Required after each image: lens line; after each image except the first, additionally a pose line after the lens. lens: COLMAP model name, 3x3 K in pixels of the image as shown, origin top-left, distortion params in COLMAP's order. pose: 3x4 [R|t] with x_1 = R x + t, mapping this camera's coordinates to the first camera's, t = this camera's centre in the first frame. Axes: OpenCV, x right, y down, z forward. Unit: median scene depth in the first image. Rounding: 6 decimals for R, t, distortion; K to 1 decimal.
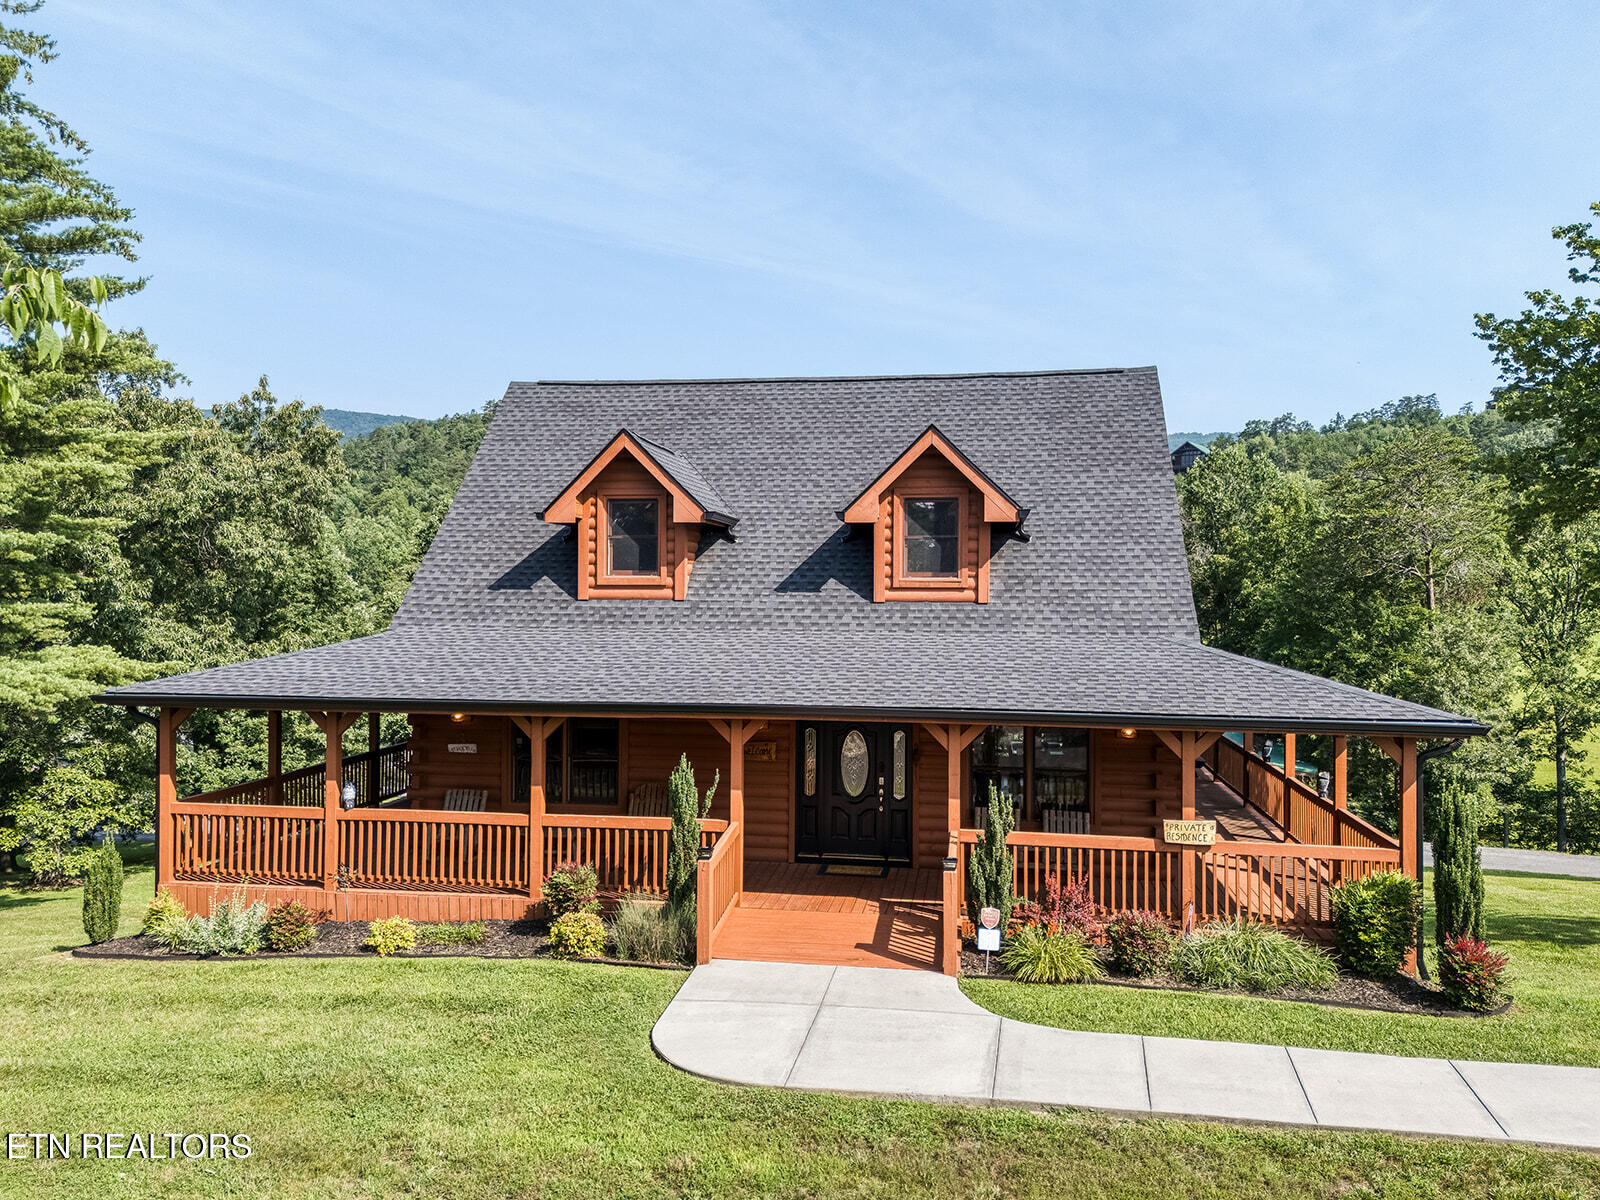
lens RADIAL K [[1189.0, 0, 806.8], [0, 1189.0, 588.5], [0, 0, 1]] dist [0.052279, -0.034186]
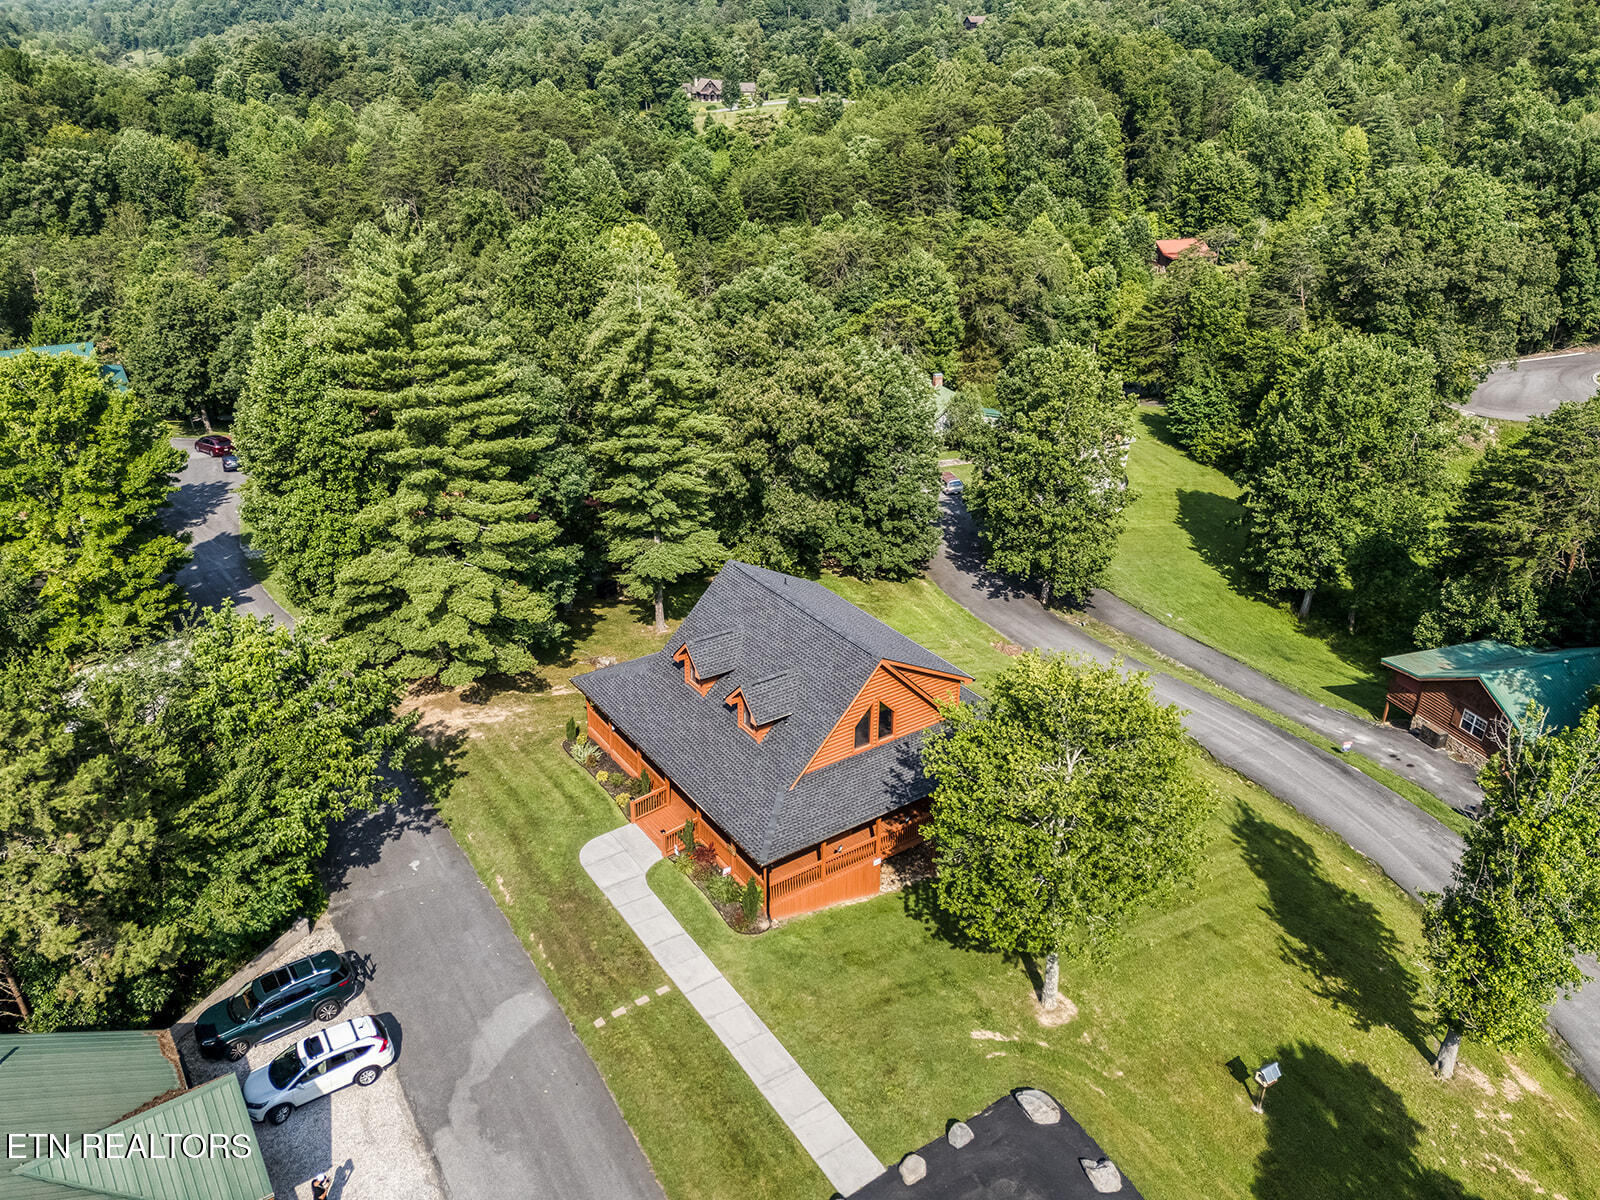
lens RADIAL K [[1189.0, 0, 801.6], [0, 1189.0, 586.7], [0, 0, 1]] dist [0.052279, -0.034186]
pose [[0.690690, 0.308928, -0.653843, 2.168794], [-0.008619, 0.907611, 0.419724, -1.685561], [0.723100, -0.284264, 0.629540, -0.680907]]
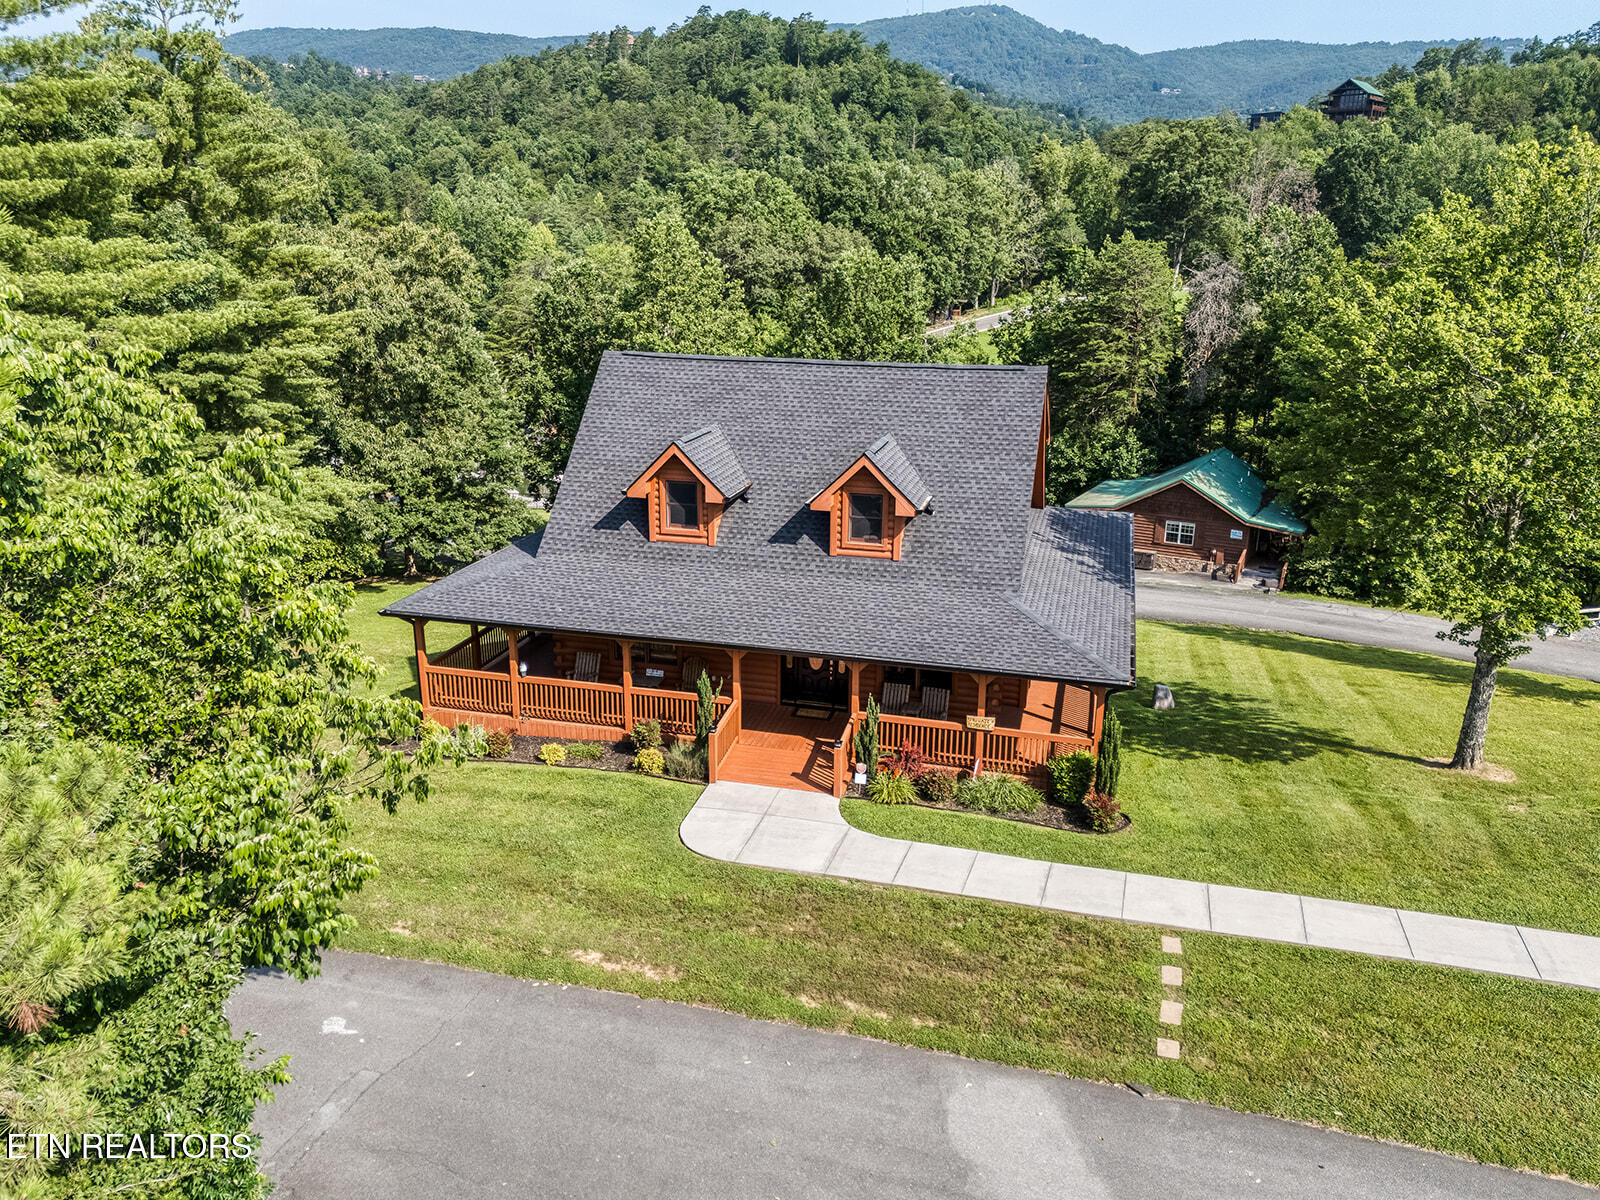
lens RADIAL K [[1189.0, 0, 811.5], [0, 1189.0, 592.8], [0, 0, 1]] dist [0.052279, -0.034186]
pose [[0.995484, 0.031754, -0.089459, 0.196873], [-0.004279, 0.956445, 0.291882, -0.454122], [0.094831, -0.290181, 0.952261, -0.605752]]
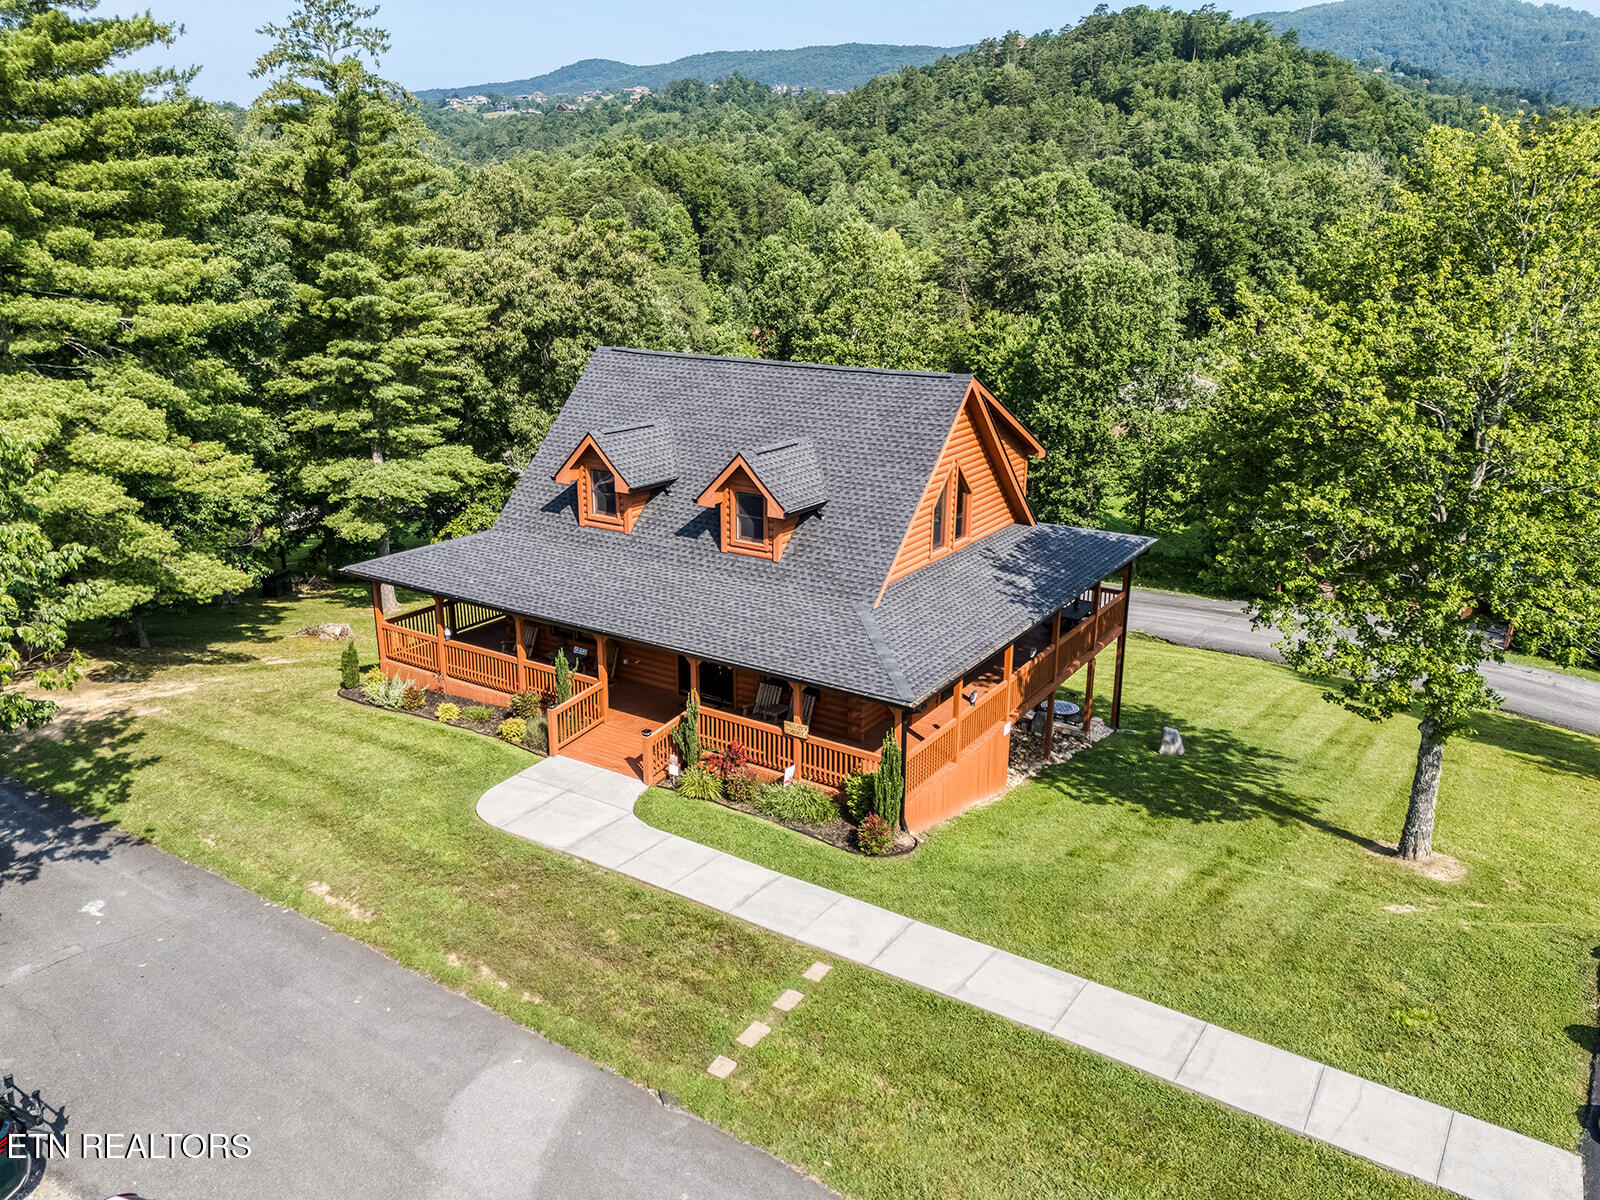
lens RADIAL K [[1189.0, 0, 803.1], [0, 1189.0, 595.7], [0, 0, 1]] dist [0.052279, -0.034186]
pose [[0.914923, 0.119371, -0.385574, 0.884684], [-0.002050, 0.956629, 0.291302, -0.451382], [0.403624, -0.265728, 0.875486, -0.440753]]
